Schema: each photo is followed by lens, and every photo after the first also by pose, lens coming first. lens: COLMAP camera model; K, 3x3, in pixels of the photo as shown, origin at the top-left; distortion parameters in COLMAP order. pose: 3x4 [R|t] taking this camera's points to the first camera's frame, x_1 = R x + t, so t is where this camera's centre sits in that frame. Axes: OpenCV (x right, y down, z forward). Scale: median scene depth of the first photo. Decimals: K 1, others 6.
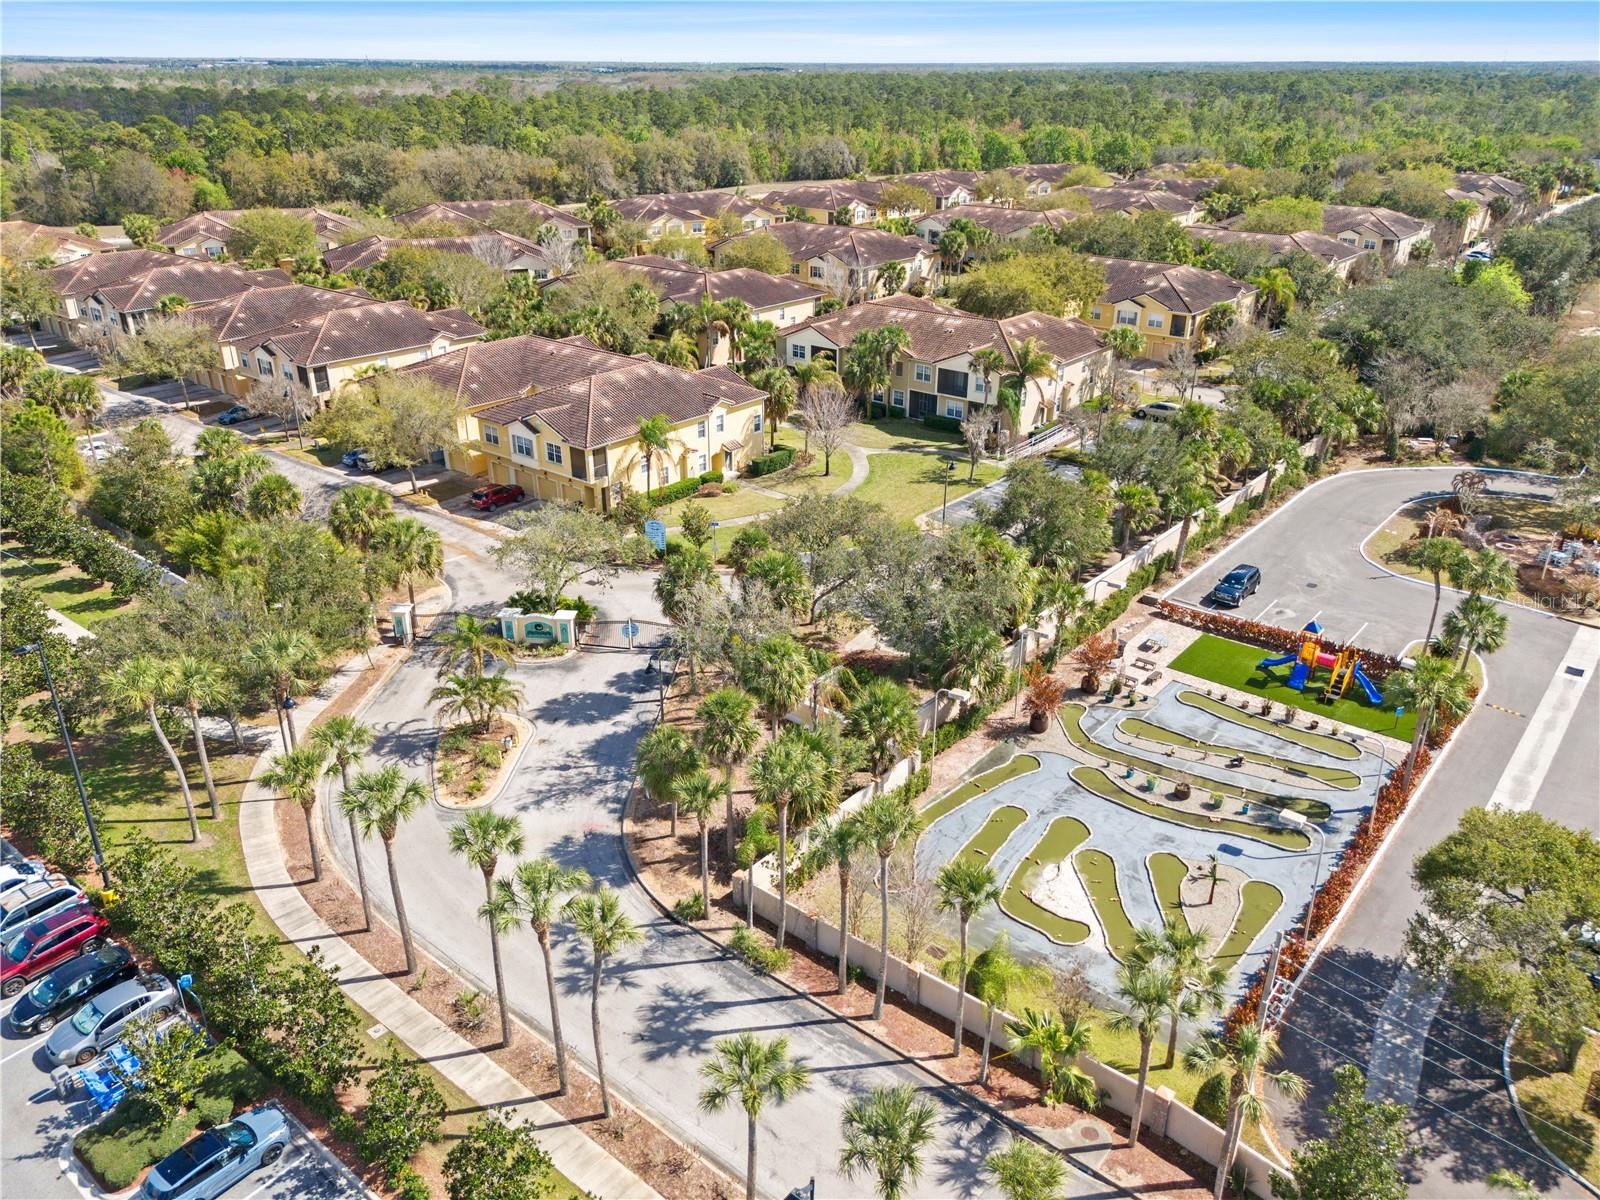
lens RADIAL K [[1168.9, 0, 800.0], [0, 1168.9, 600.0], [0, 0, 1]] dist [0.098137, -0.097147]
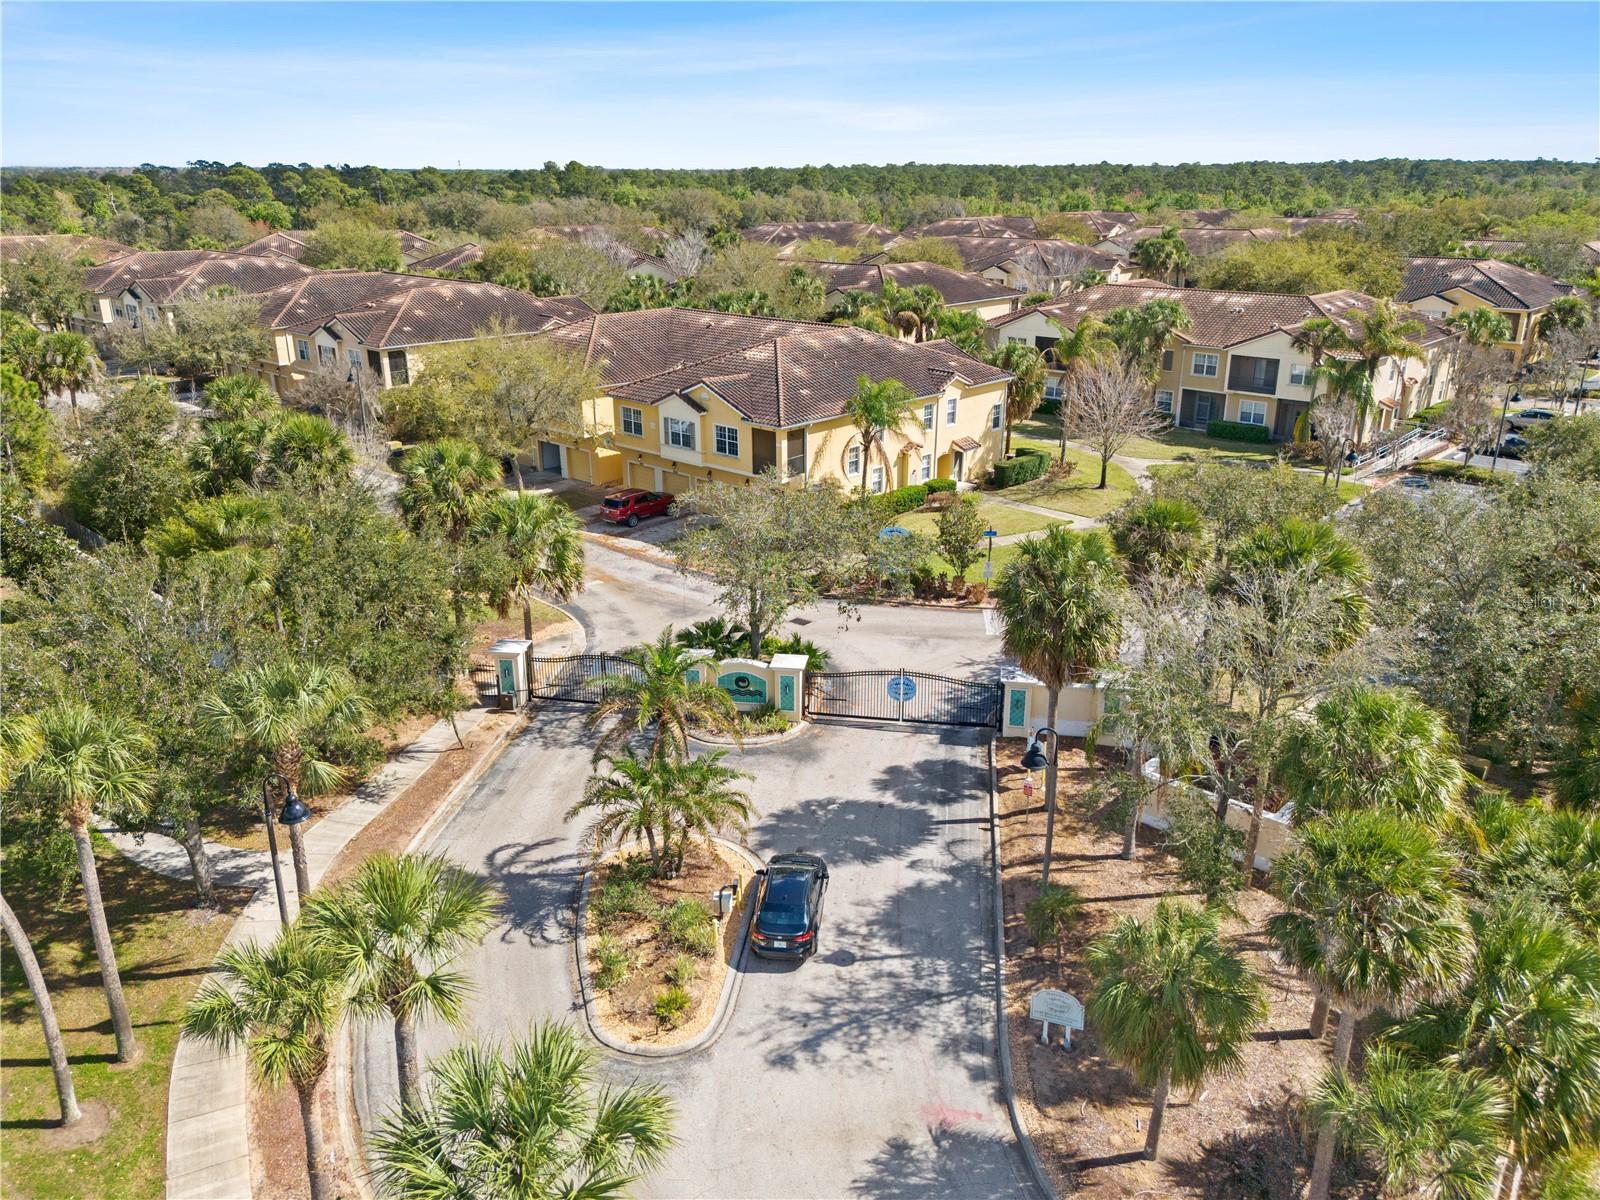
lens RADIAL K [[1158.9, 0, 797.8], [0, 1158.9, 612.7], [0, 0, 1]] dist [0.115128, -0.134200]
pose [[0.998533, 0.016364, -0.051614, -0.164383], [-0.020264, 0.996904, -0.075975, 0.031324], [0.050211, 0.076909, 0.995773, 0.423965]]
